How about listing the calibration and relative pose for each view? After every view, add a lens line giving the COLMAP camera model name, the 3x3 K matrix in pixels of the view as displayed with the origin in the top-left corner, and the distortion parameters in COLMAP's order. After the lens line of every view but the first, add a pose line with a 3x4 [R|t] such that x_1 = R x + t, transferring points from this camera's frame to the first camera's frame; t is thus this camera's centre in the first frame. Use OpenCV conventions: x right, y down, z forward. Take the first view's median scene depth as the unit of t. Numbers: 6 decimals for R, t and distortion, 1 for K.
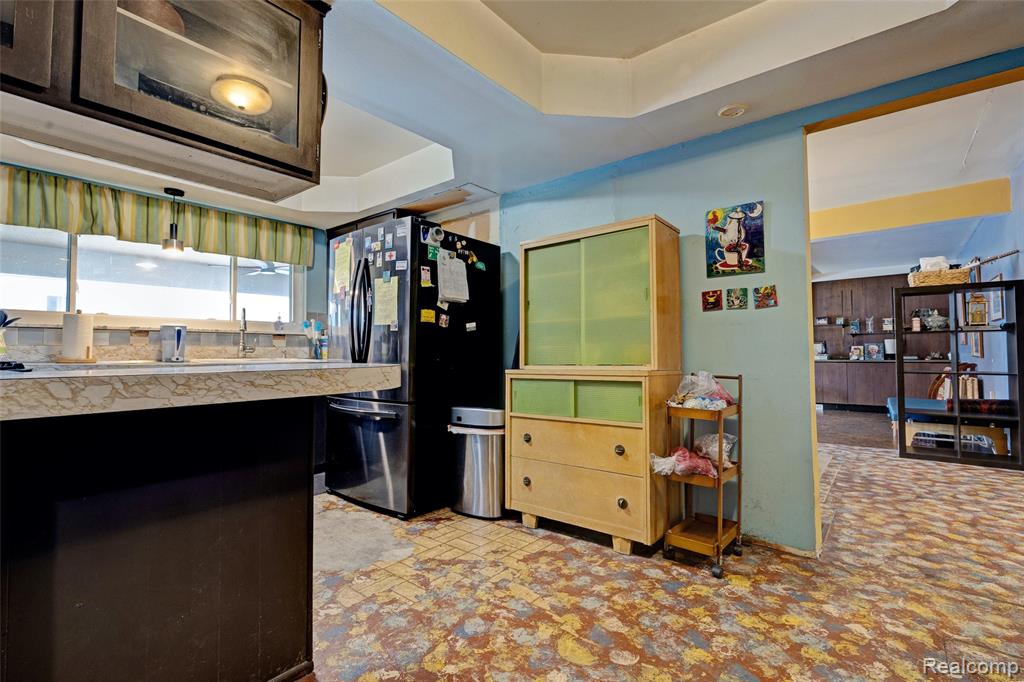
lens RADIAL K [[471.4, 0, 512.0], [0, 471.4, 341.0], [0, 0, 1]] dist [-0.002110, -0.000292]
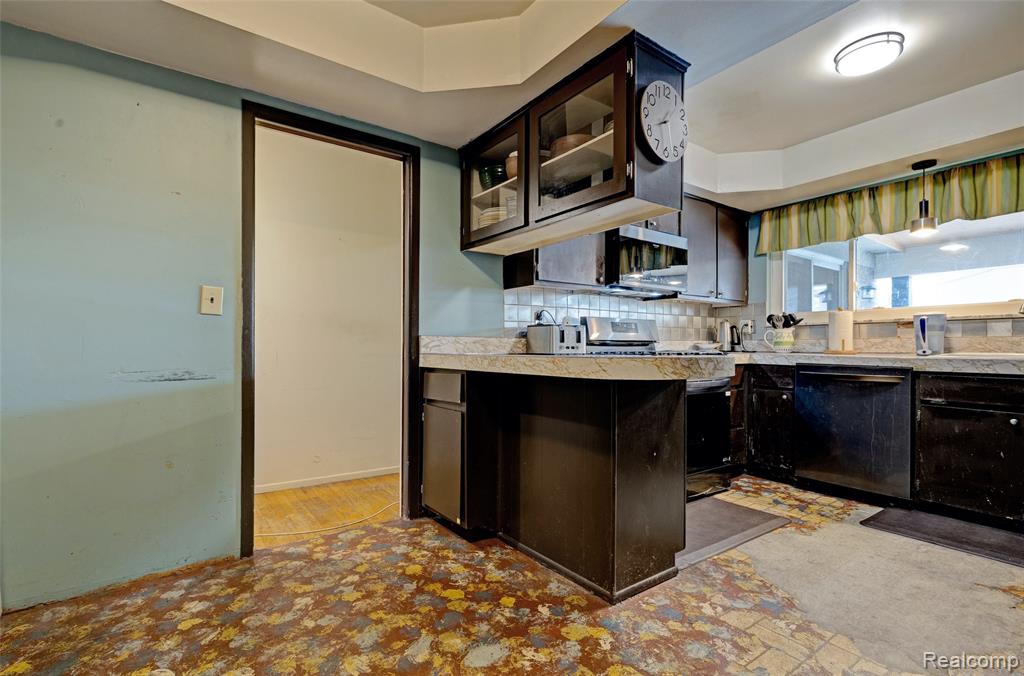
lens RADIAL K [[483.1, 0, 512.0], [0, 483.1, 338.0], [0, 0, 1]] dist [0.032813, 0.000067]
pose [[-0.254431, -0.014440, -0.966983, 0.388084], [0.028692, 0.999336, -0.022472, 0.010006], [0.966665, -0.033462, -0.253848, 0.477257]]
